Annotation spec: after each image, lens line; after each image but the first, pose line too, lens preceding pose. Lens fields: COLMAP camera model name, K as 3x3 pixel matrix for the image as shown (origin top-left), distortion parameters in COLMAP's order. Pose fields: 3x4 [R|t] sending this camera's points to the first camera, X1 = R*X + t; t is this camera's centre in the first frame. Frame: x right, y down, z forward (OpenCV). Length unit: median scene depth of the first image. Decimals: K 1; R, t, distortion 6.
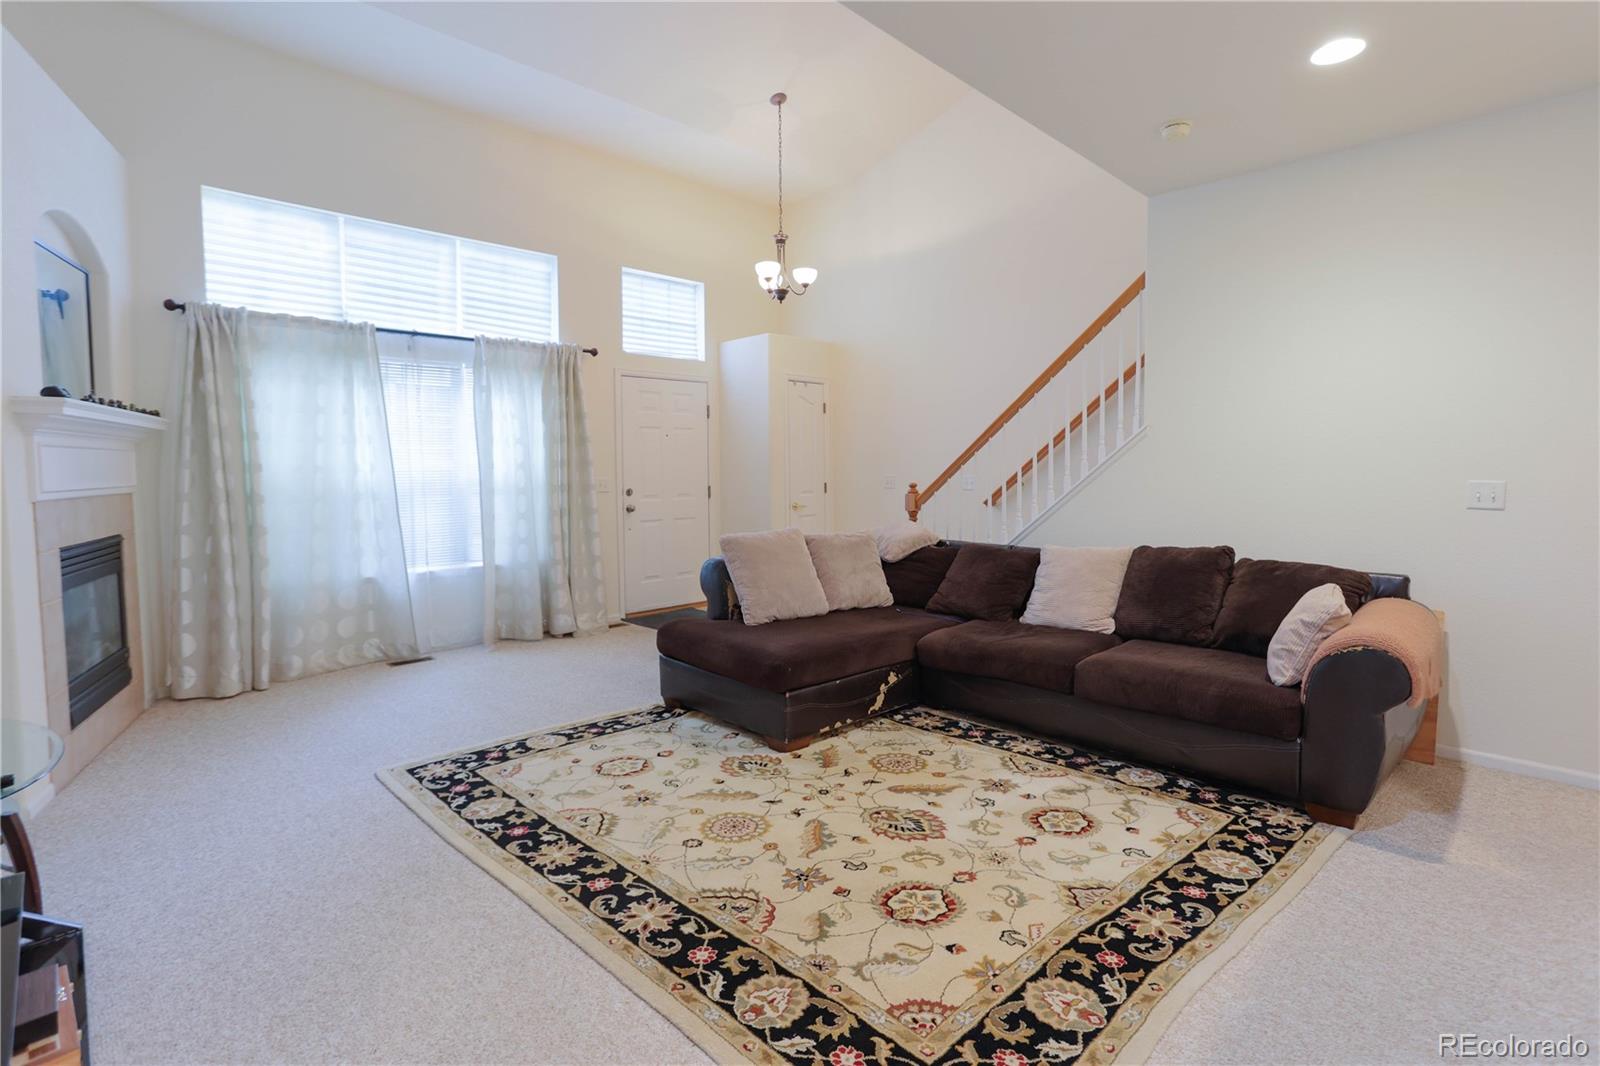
lens RADIAL K [[777.0, 0, 811.3], [0, 777.0, 522.5], [0, 0, 1]] dist [-0.044983, 0.027329]
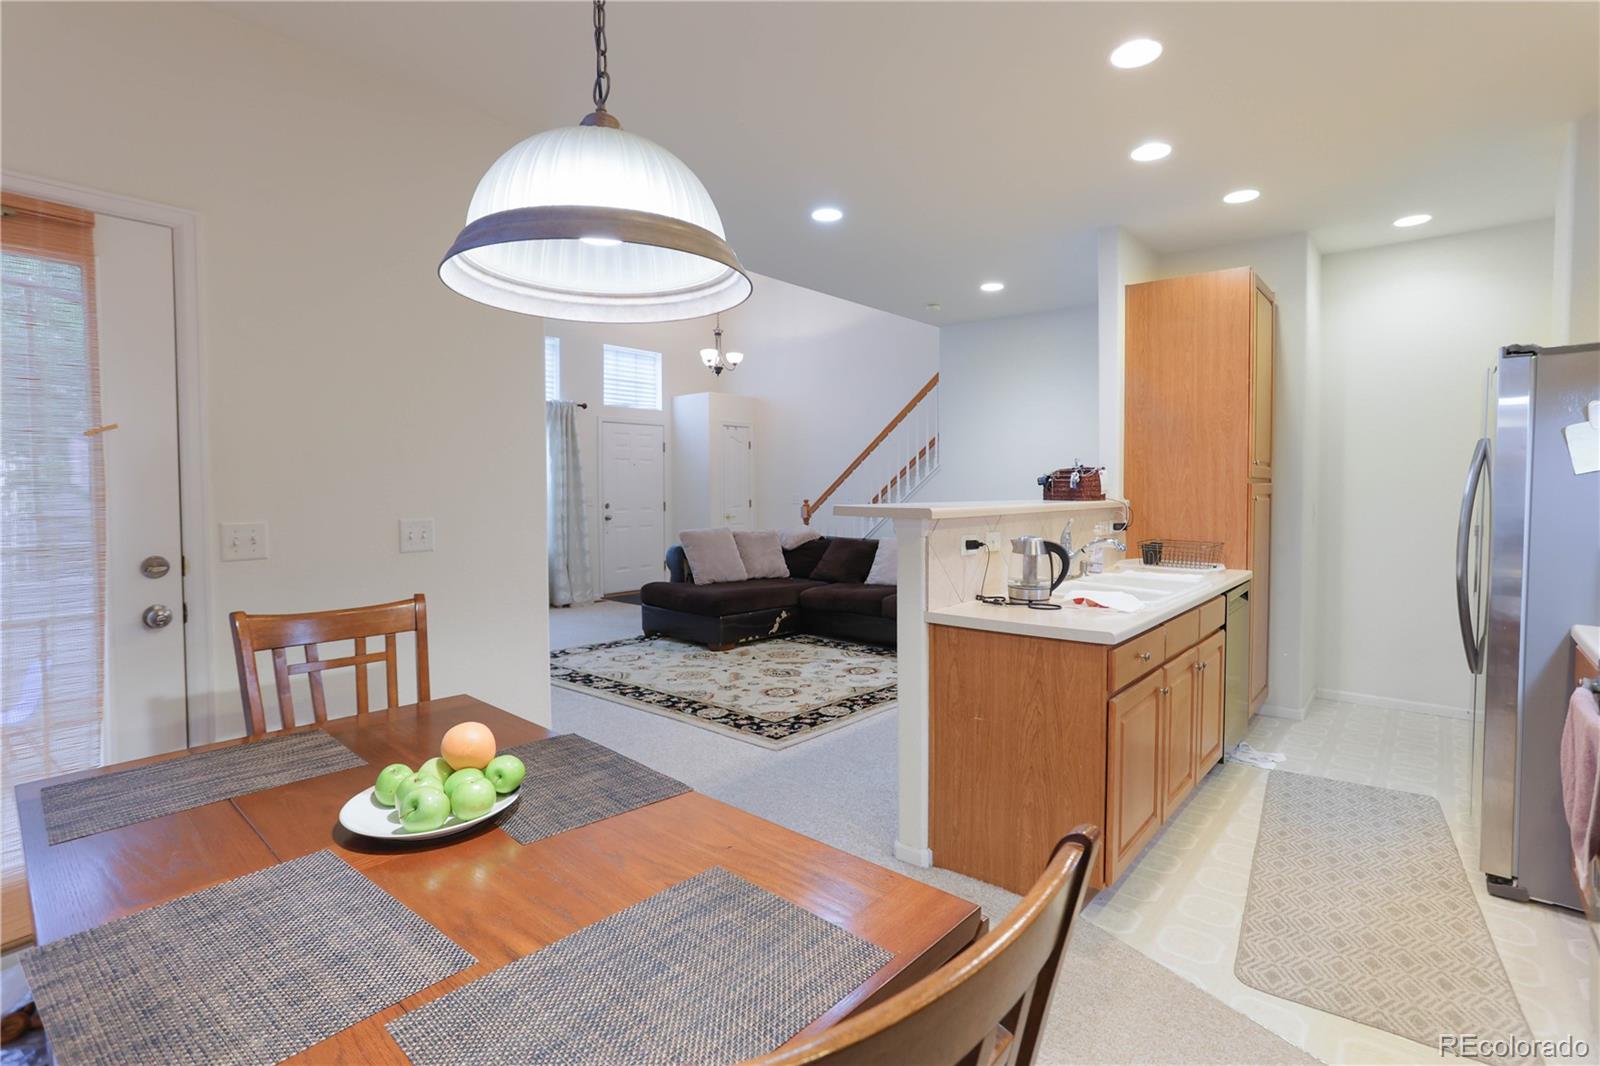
lens RADIAL K [[777.0, 0, 807.1], [0, 777.0, 522.6], [0, 0, 1]] dist [-0.044983, 0.027329]
pose [[0.997170, 0.001849, 0.075155, 0.031287], [0.000174, 0.999638, -0.026907, 0.053183], [-0.075178, 0.026844, 0.996809, -0.769439]]
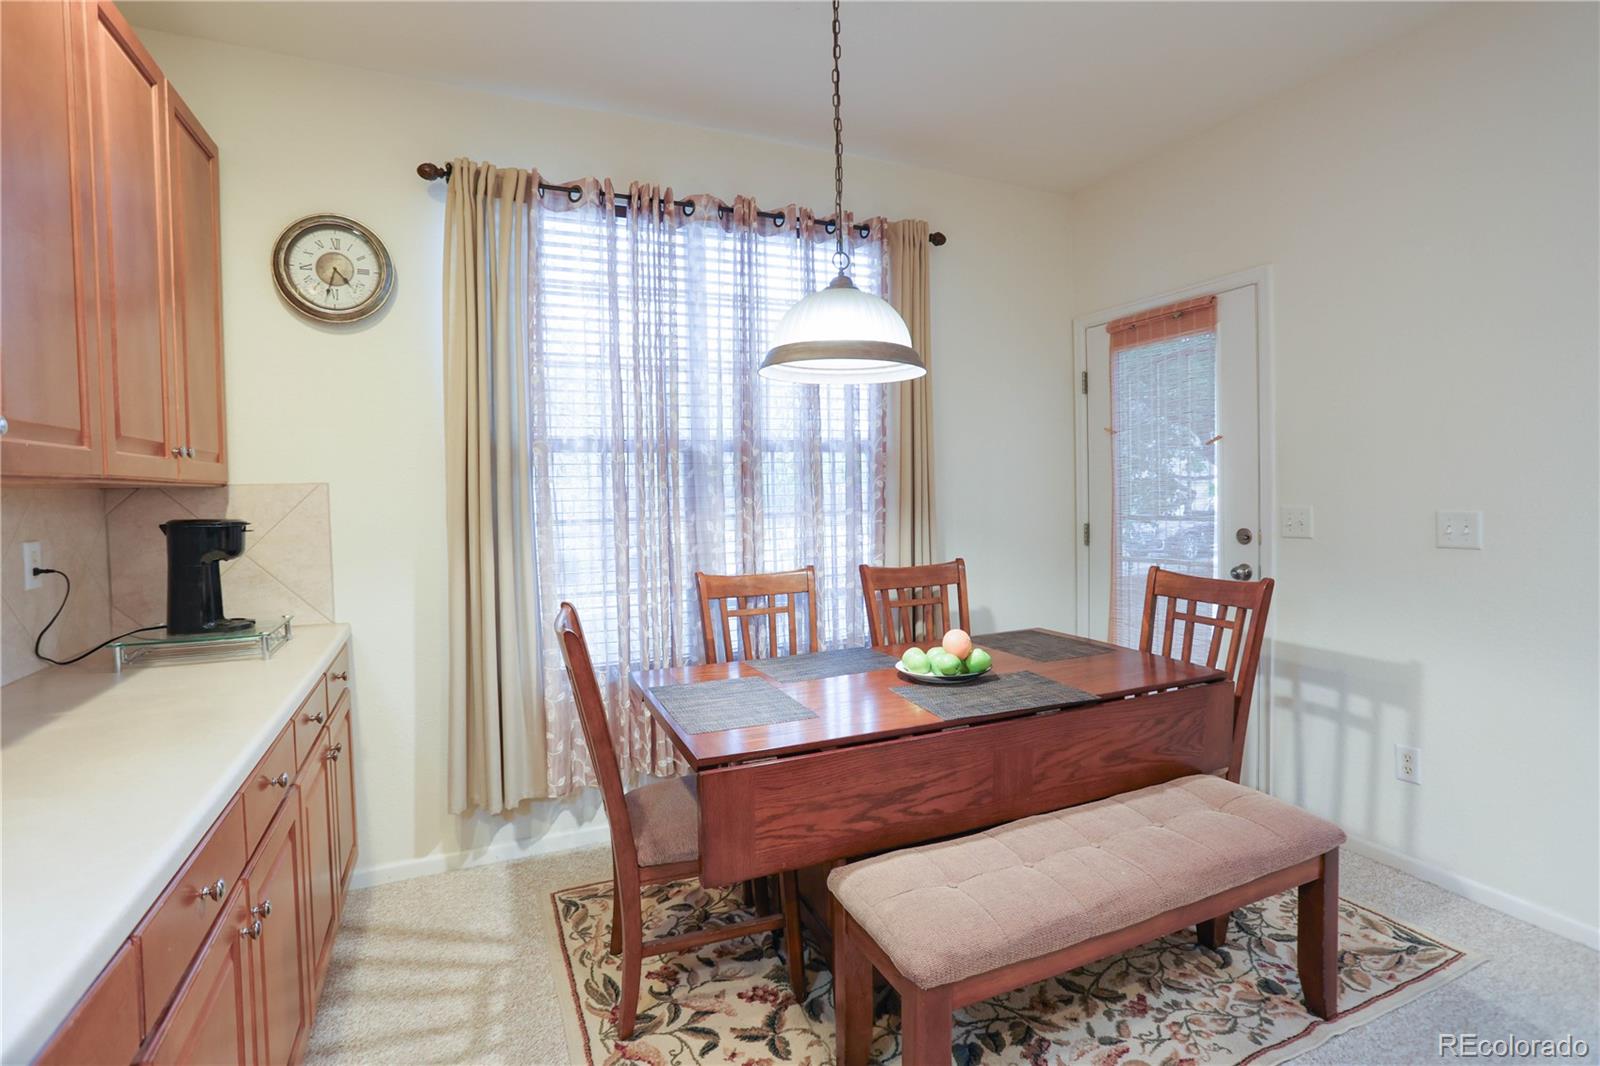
lens RADIAL K [[777.0, 0, 826.8], [0, 777.0, 511.4], [0, 0, 1]] dist [-0.044983, 0.027329]
pose [[-0.337124, 0.048477, -0.940211, 0.527851], [-0.045033, 0.996700, 0.067537, 0.007610], [0.940383, 0.065109, -0.333828, -0.258888]]
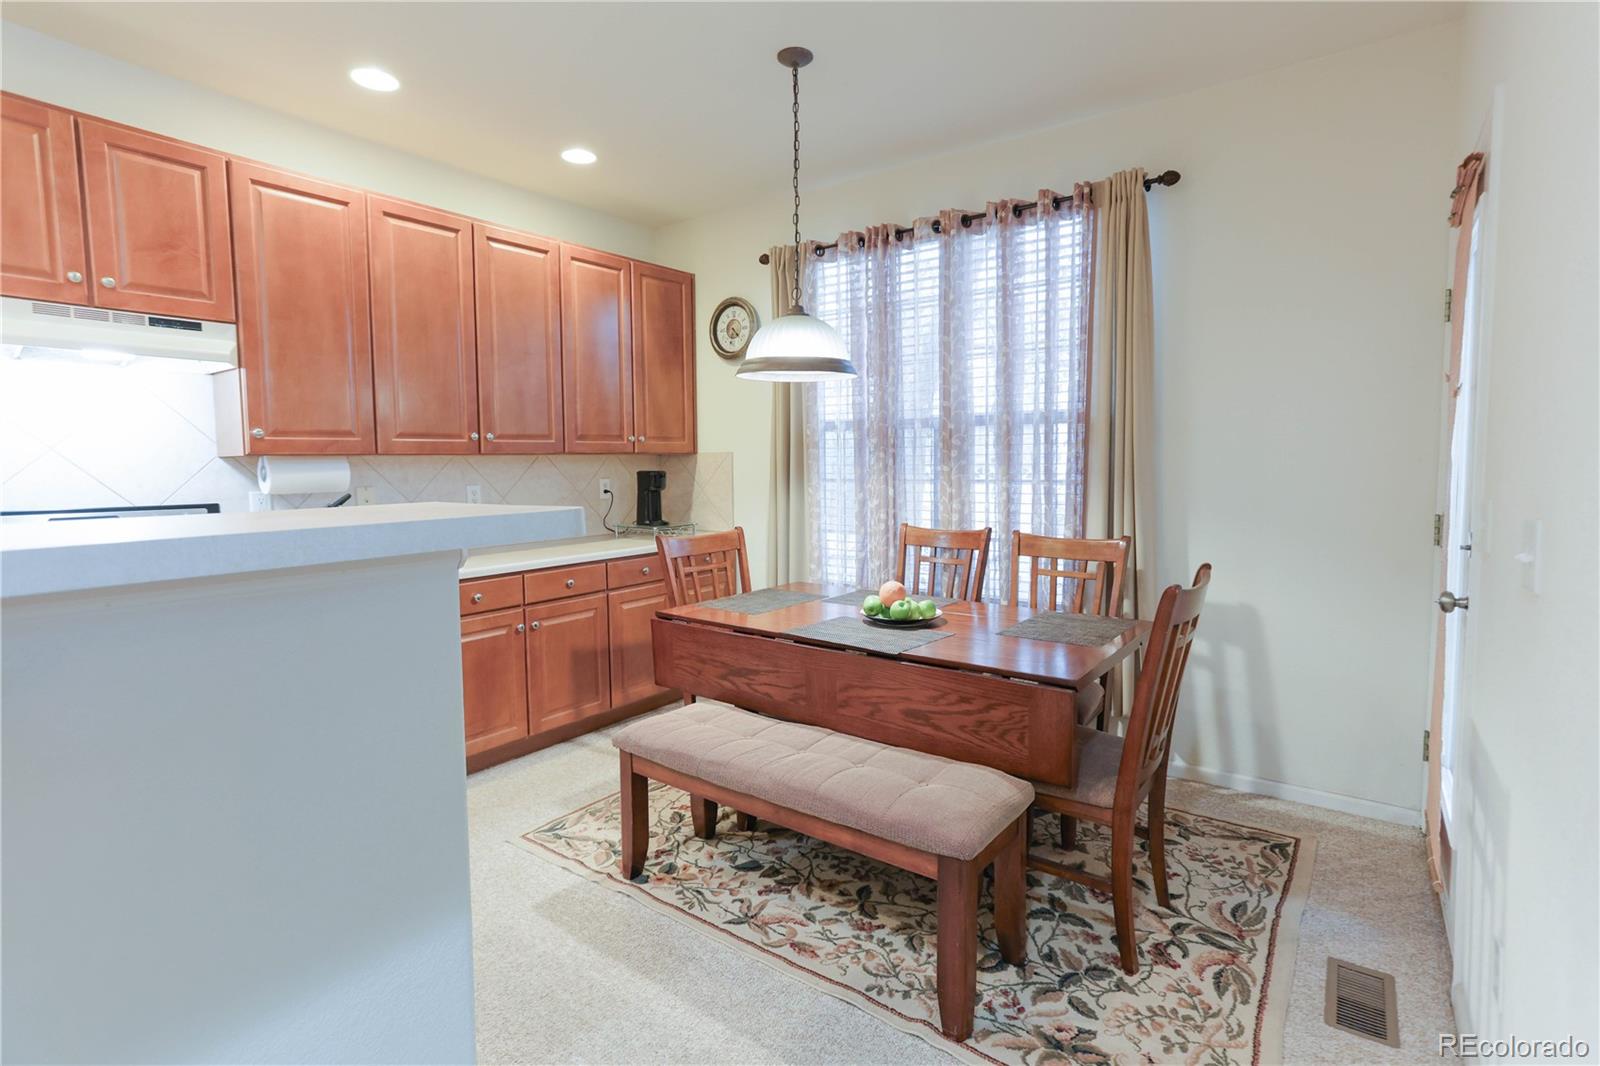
lens RADIAL K [[777.0, 0, 811.9], [0, 777.0, 506.7], [0, 0, 1]] dist [-0.044983, 0.027329]
pose [[-0.987968, 0.026344, -0.152400, 0.076361], [0.006069, 0.991231, 0.132004, -0.027334], [0.154541, 0.129491, -0.979464, 0.353550]]
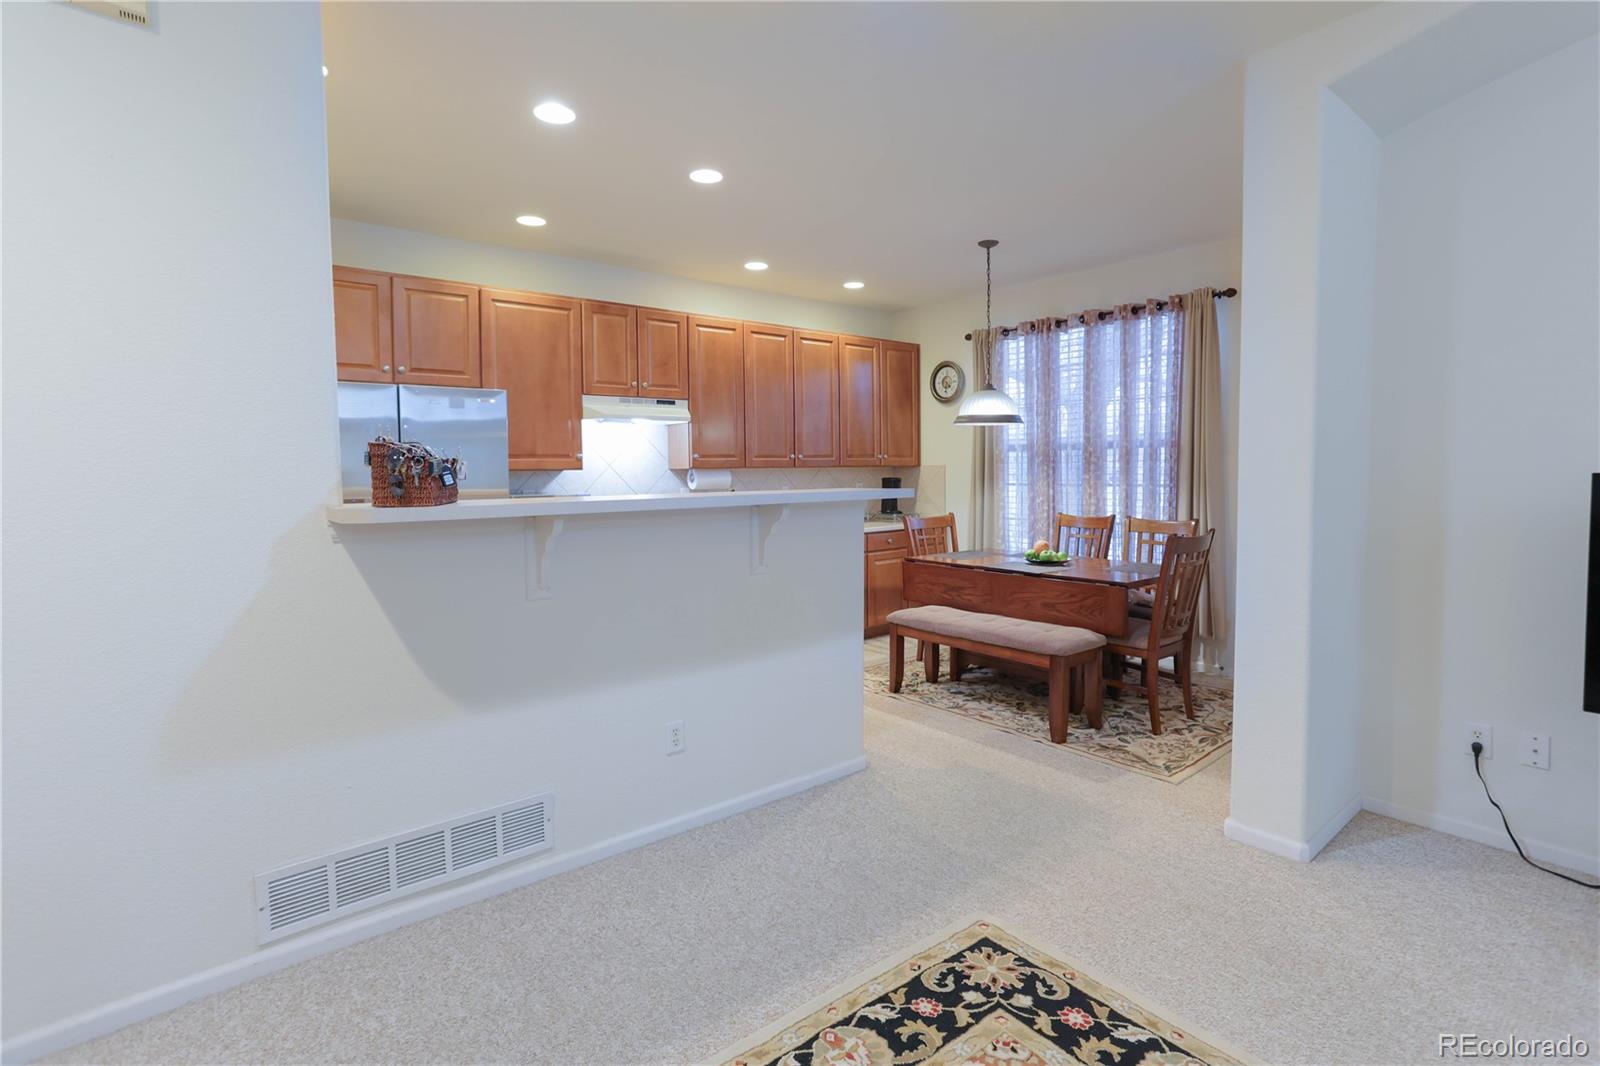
lens RADIAL K [[777.0, 0, 817.0], [0, 777.0, 508.8], [0, 0, 1]] dist [-0.044983, 0.027329]
pose [[-0.995759, 0.013610, 0.090984, 0.148443], [0.024631, 0.992332, 0.121124, -0.079490], [-0.088638, 0.122851, -0.988459, 0.979541]]
